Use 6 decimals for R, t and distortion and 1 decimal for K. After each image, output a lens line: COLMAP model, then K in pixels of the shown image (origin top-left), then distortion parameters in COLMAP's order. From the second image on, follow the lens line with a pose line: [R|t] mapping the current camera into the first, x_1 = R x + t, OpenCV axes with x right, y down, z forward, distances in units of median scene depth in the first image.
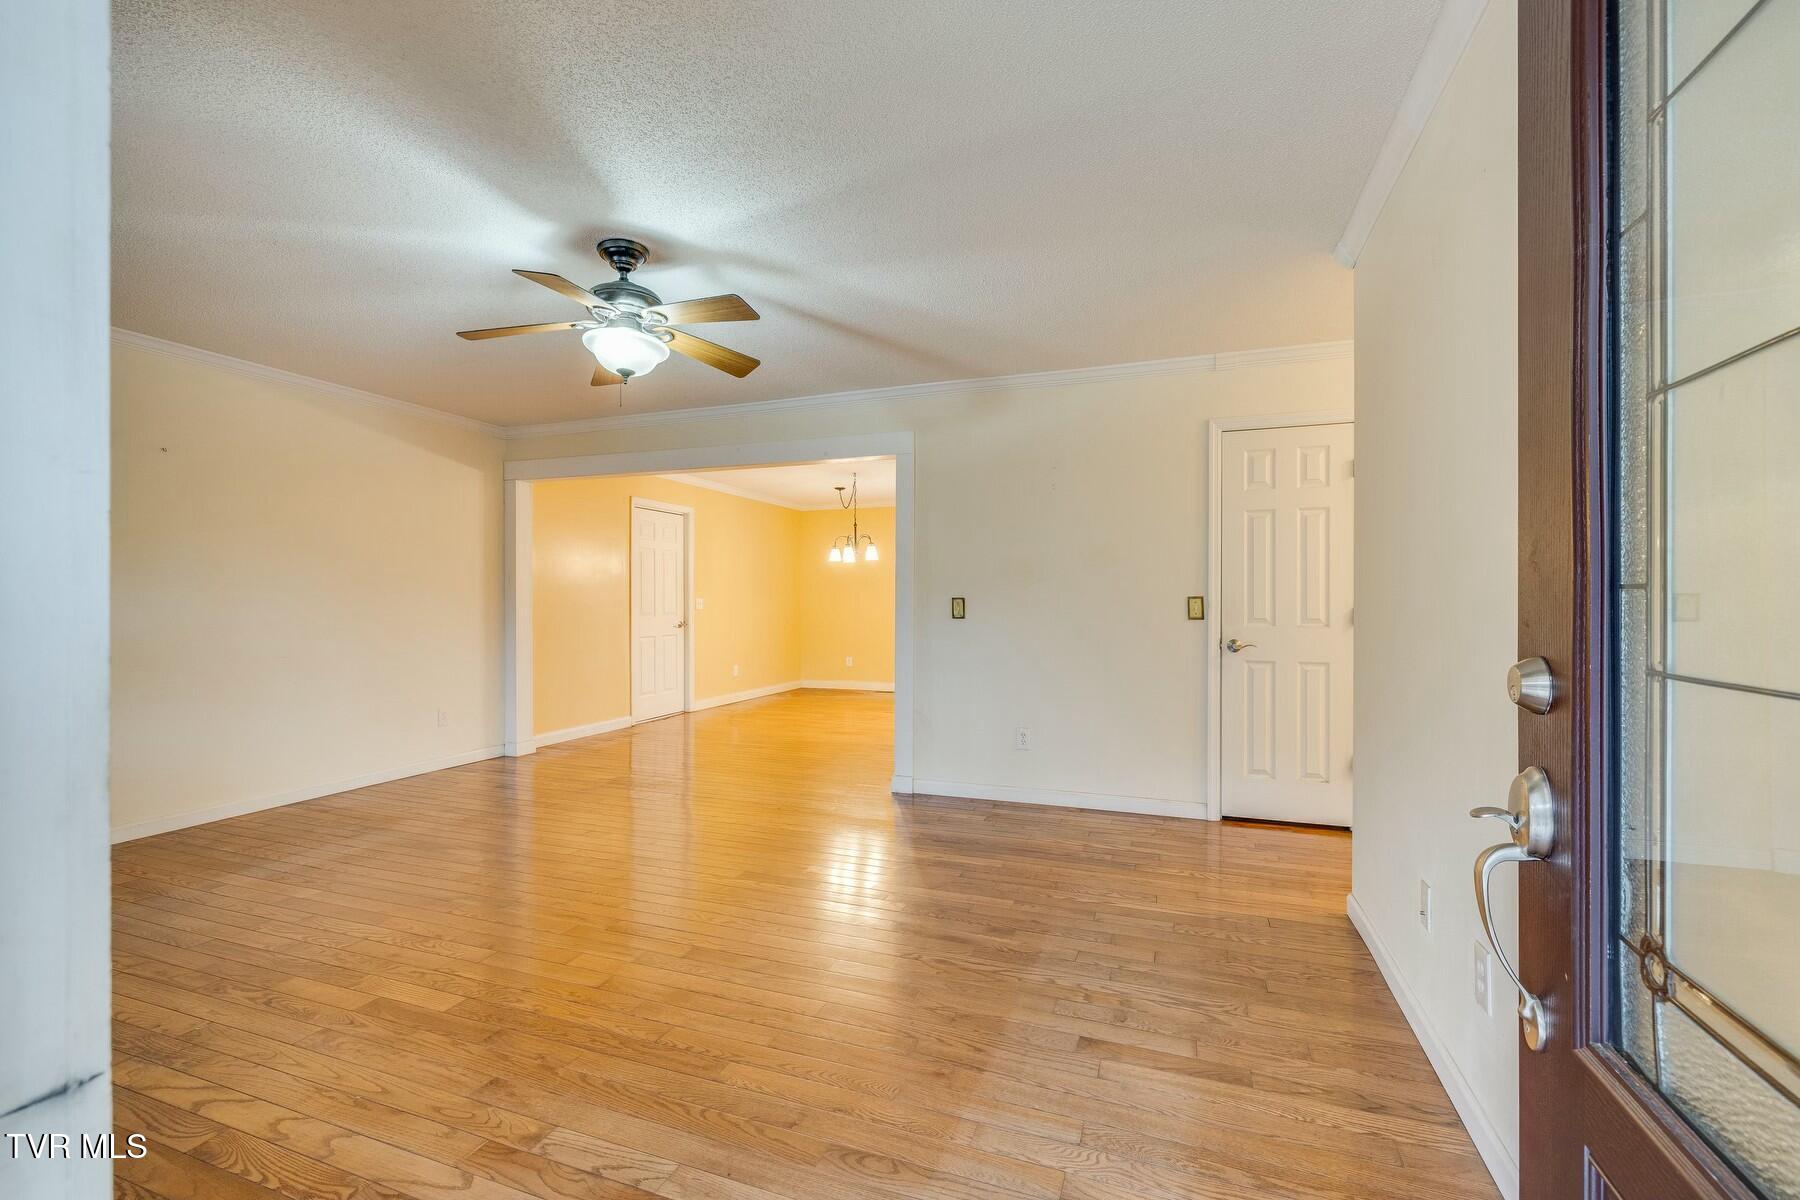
lens RADIAL K [[755.2, 0, 892.8], [0, 755.2, 607.3], [0, 0, 1]] dist [0.003241, 0.000174]
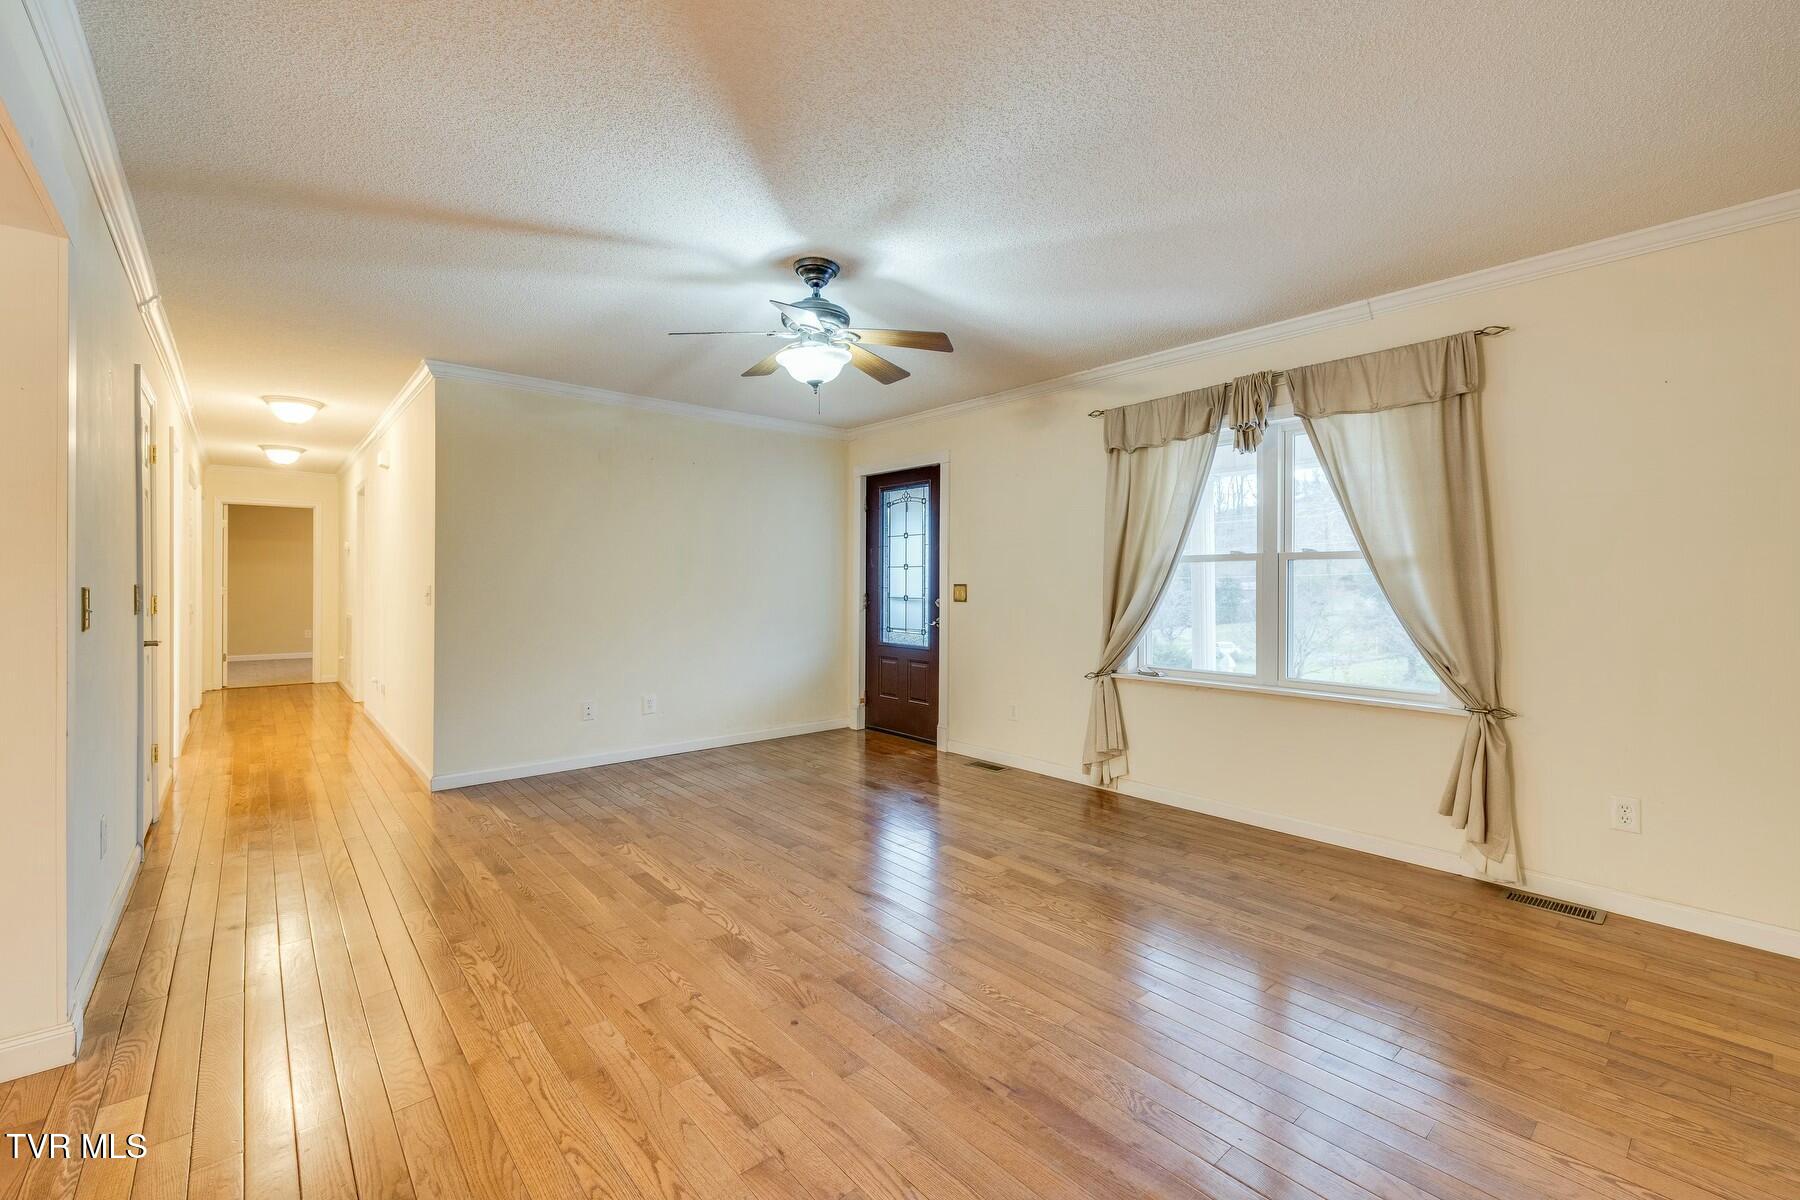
lens RADIAL K [[755.2, 0, 896.4], [0, 755.2, 587.9], [0, 0, 1]] dist [0.003241, 0.000174]
pose [[-0.876633, -0.003008, 0.481151, -0.864557], [0.002190, 0.999945, 0.010240, -0.023812], [-0.481155, 0.010031, -0.876578, 1.670634]]
